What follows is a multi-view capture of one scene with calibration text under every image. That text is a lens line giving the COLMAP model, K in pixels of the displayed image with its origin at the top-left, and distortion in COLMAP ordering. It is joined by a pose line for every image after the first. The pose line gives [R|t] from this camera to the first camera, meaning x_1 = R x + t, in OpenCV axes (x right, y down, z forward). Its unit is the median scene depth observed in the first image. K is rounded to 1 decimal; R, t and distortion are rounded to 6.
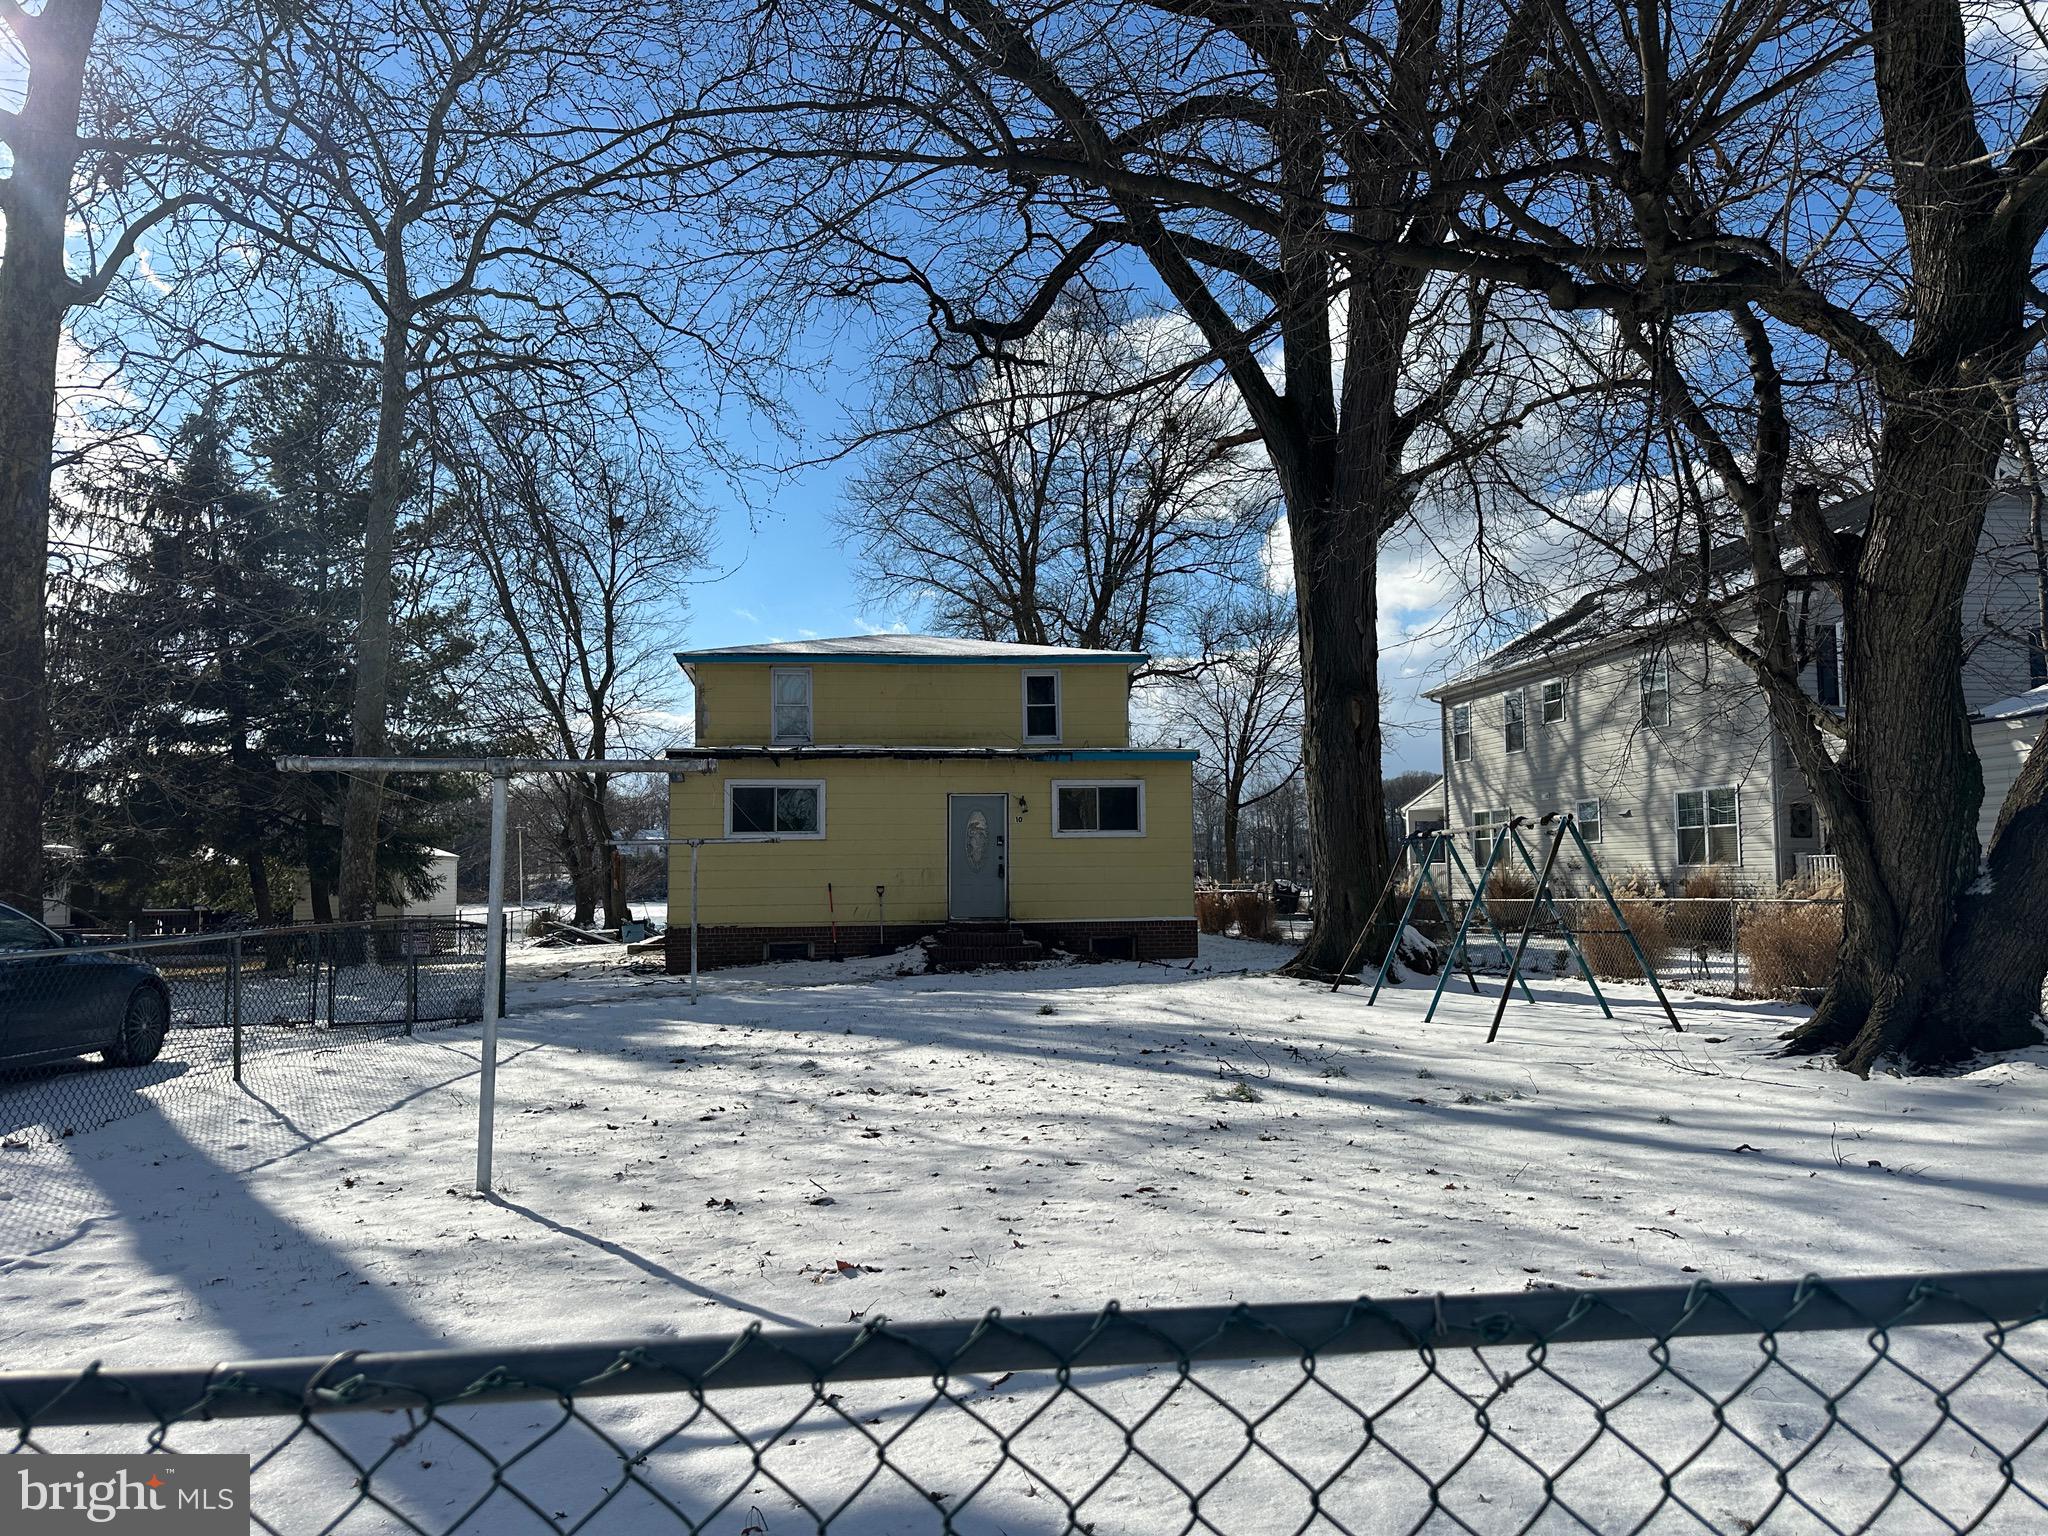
lens RADIAL K [[1435.2, 0, 1024.0], [0, 1435.2, 768.0], [0, 0, 1]] dist [0.003550, 0.000281]
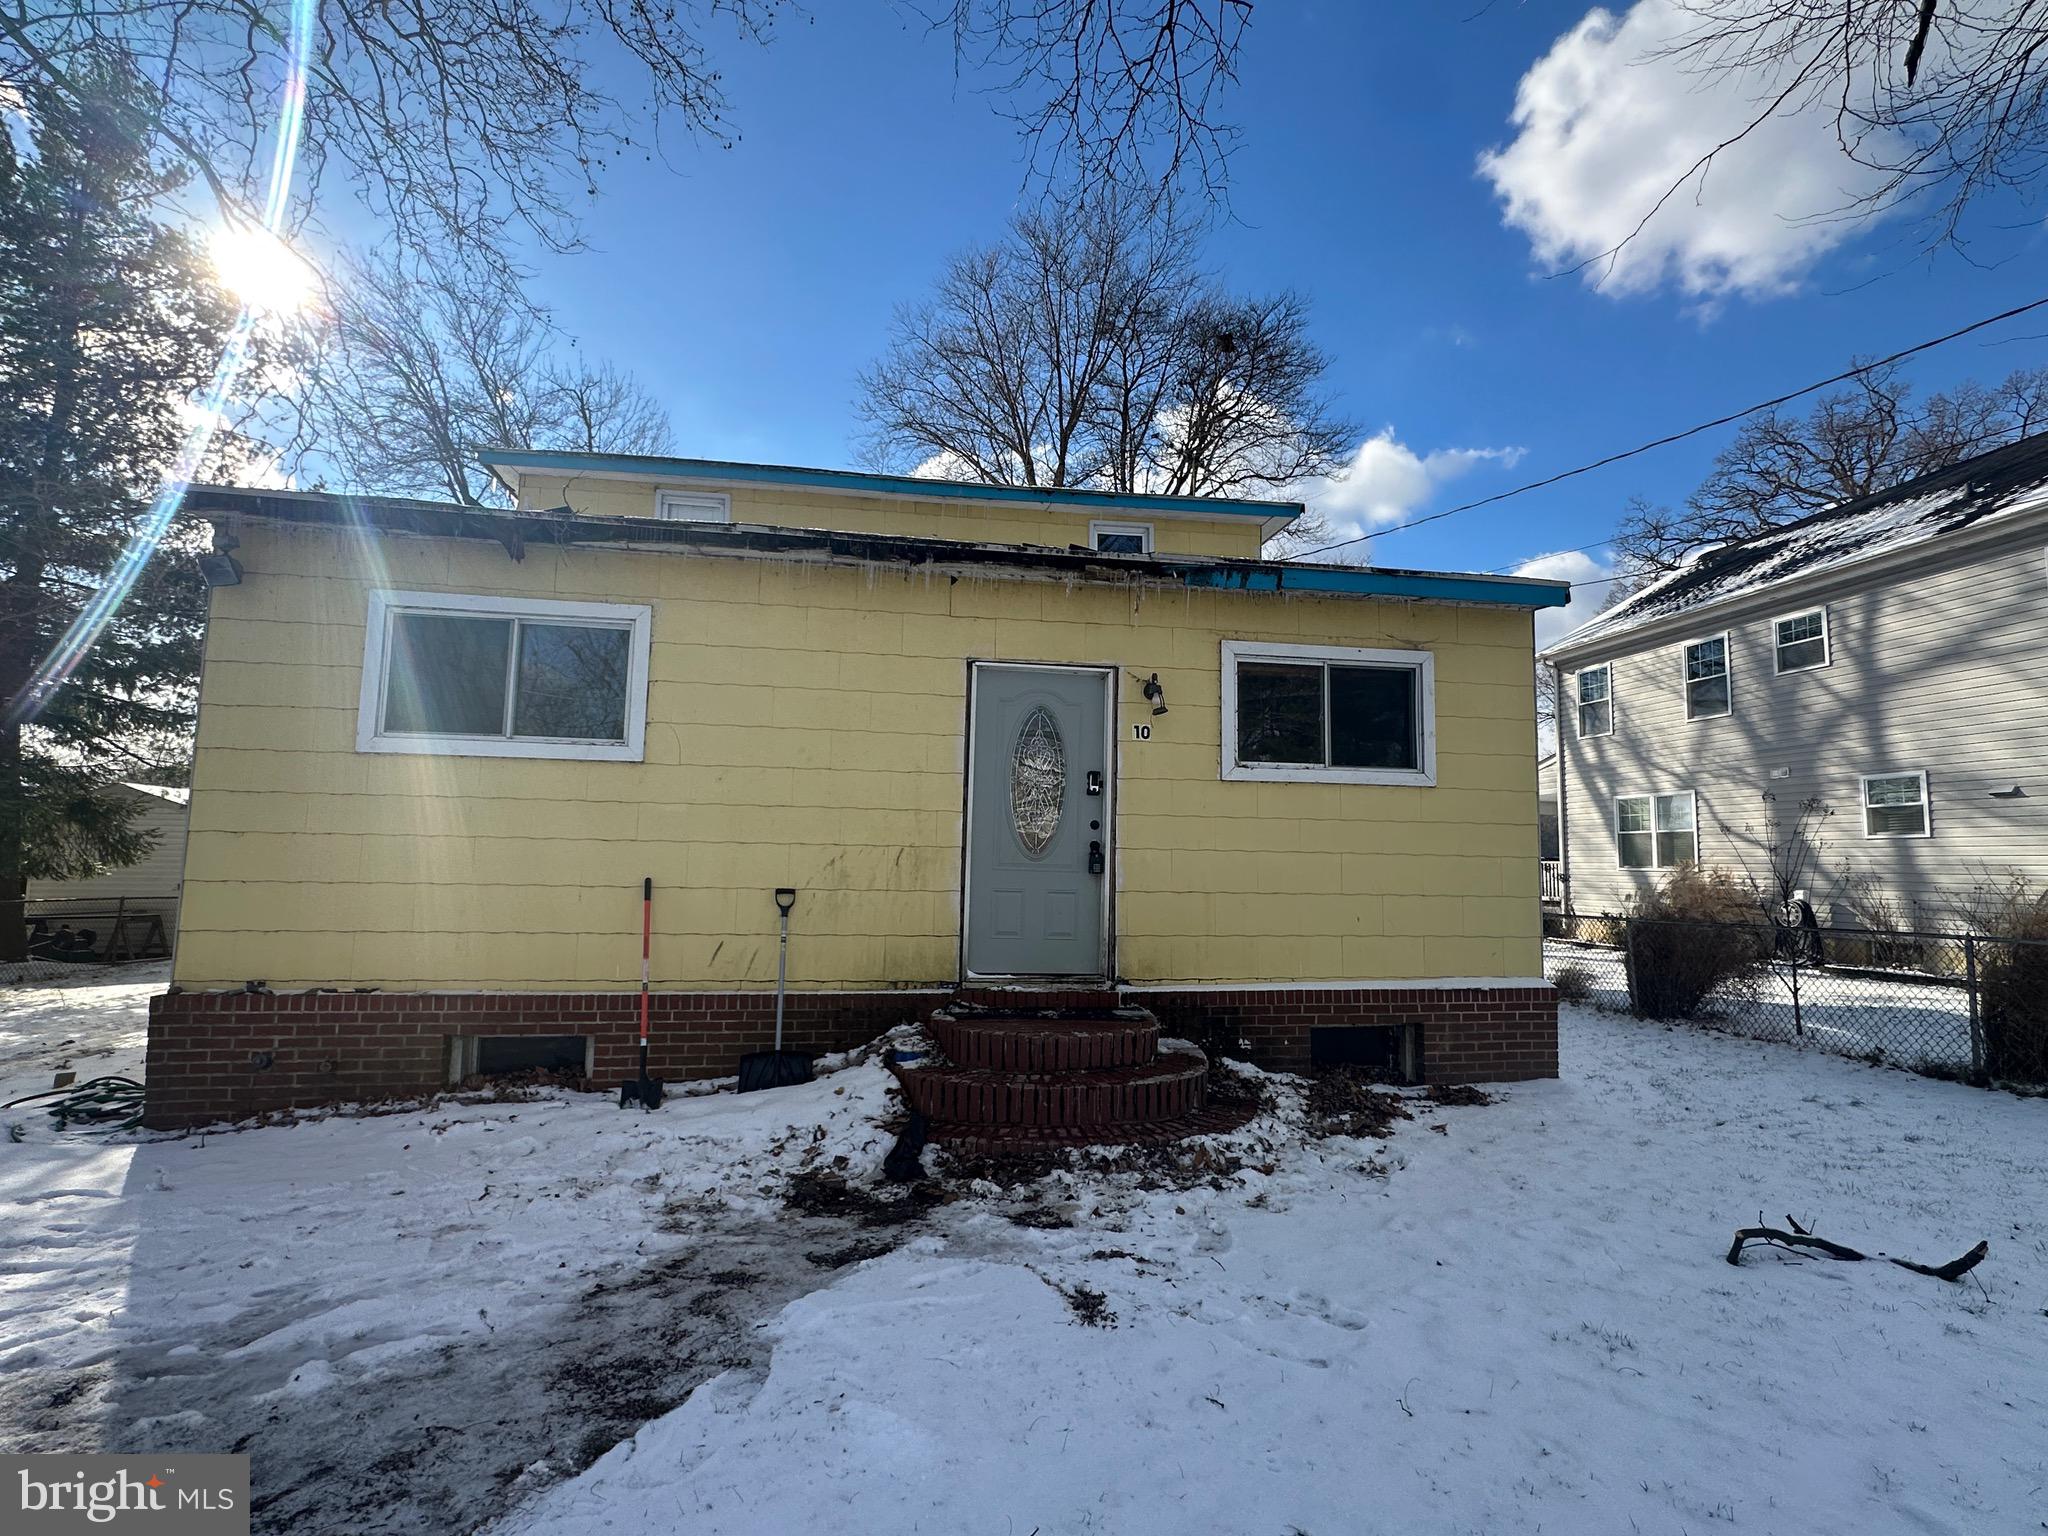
lens RADIAL K [[950.8, 0, 1024.0], [0, 950.8, 768.0], [0, 0, 1]] dist [-0.002424, -0.000219]
pose [[0.999011, 0.030334, 0.032504, -0.045134], [-0.029550, 0.999267, -0.024324, 0.053428], [-0.033218, 0.023339, 0.999176, 0.730353]]
